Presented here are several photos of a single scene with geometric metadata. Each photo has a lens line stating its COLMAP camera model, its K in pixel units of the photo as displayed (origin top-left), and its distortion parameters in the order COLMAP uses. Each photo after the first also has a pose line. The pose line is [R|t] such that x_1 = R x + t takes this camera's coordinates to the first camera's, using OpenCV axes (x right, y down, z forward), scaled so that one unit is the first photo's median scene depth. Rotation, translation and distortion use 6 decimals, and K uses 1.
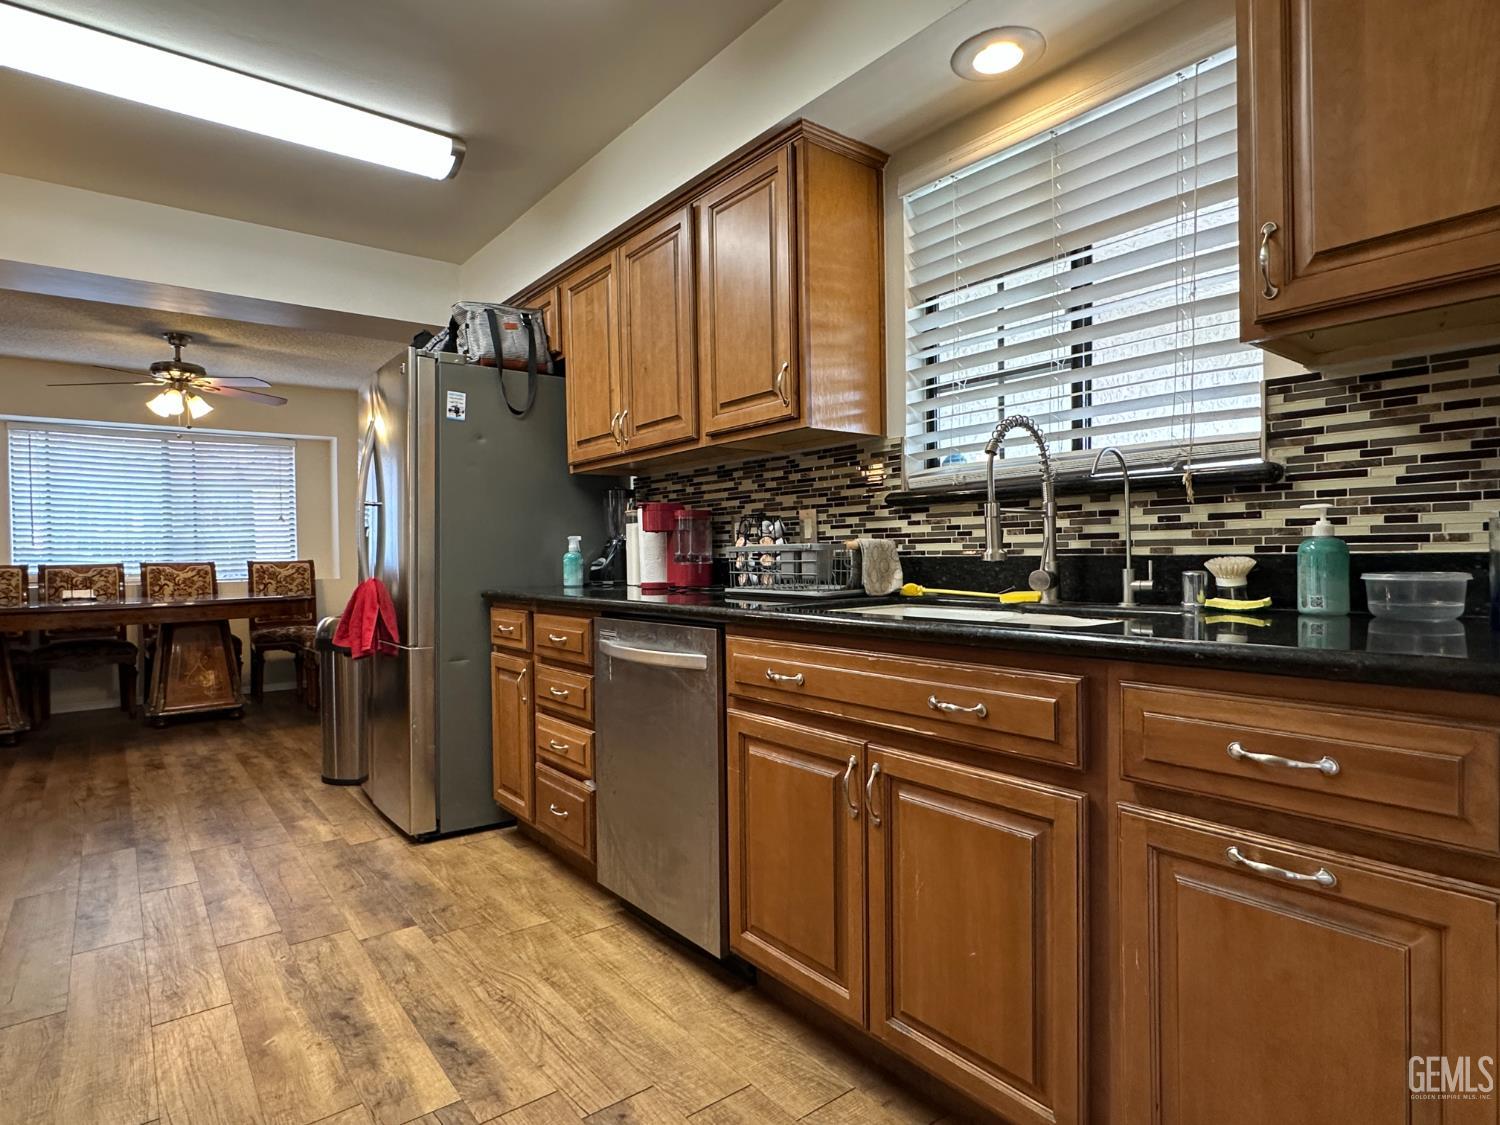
lens RADIAL K [[822.7, 0, 743.1], [0, 822.7, 564.1], [0, 0, 1]] dist [-0.000109, 0.000928]
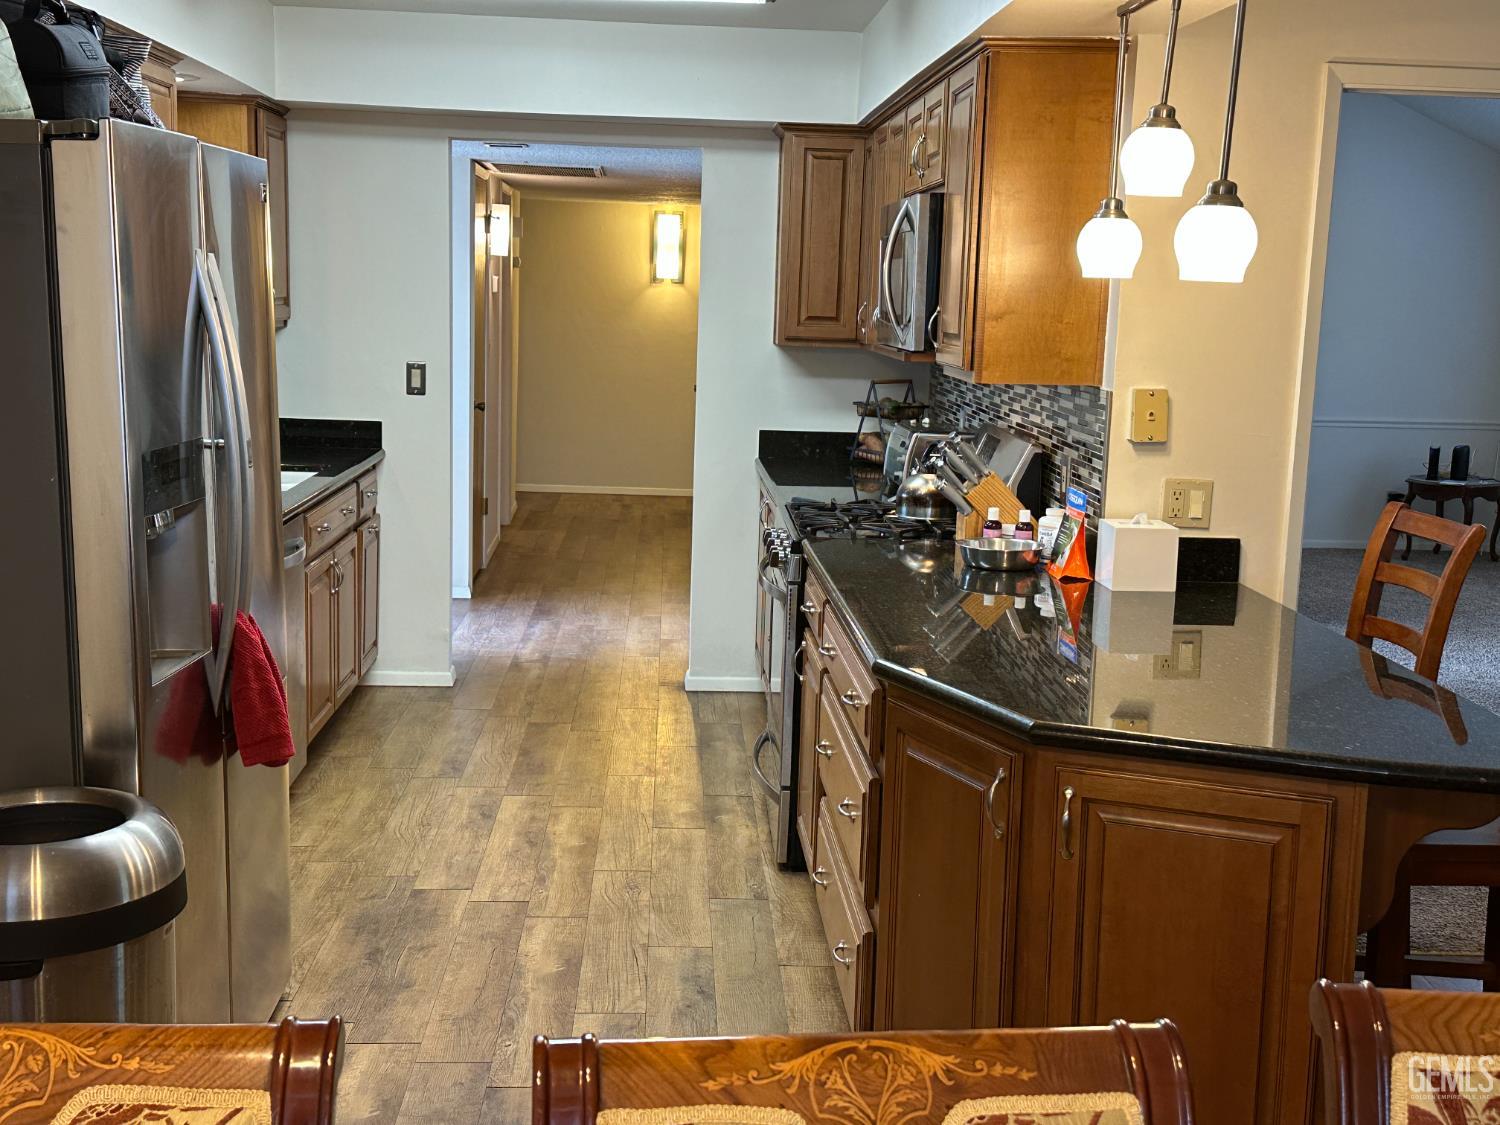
lens RADIAL K [[1731.8, 0, 782.1], [0, 1731.8, 572.2], [0, 0, 1]] dist [0.033883, 0.000000]
pose [[-0.828838, -0.103916, 0.549754, -1.637301], [-0.013894, 0.986120, 0.165451, -0.219008], [-0.559317, 0.129494, -0.818777, 2.141504]]
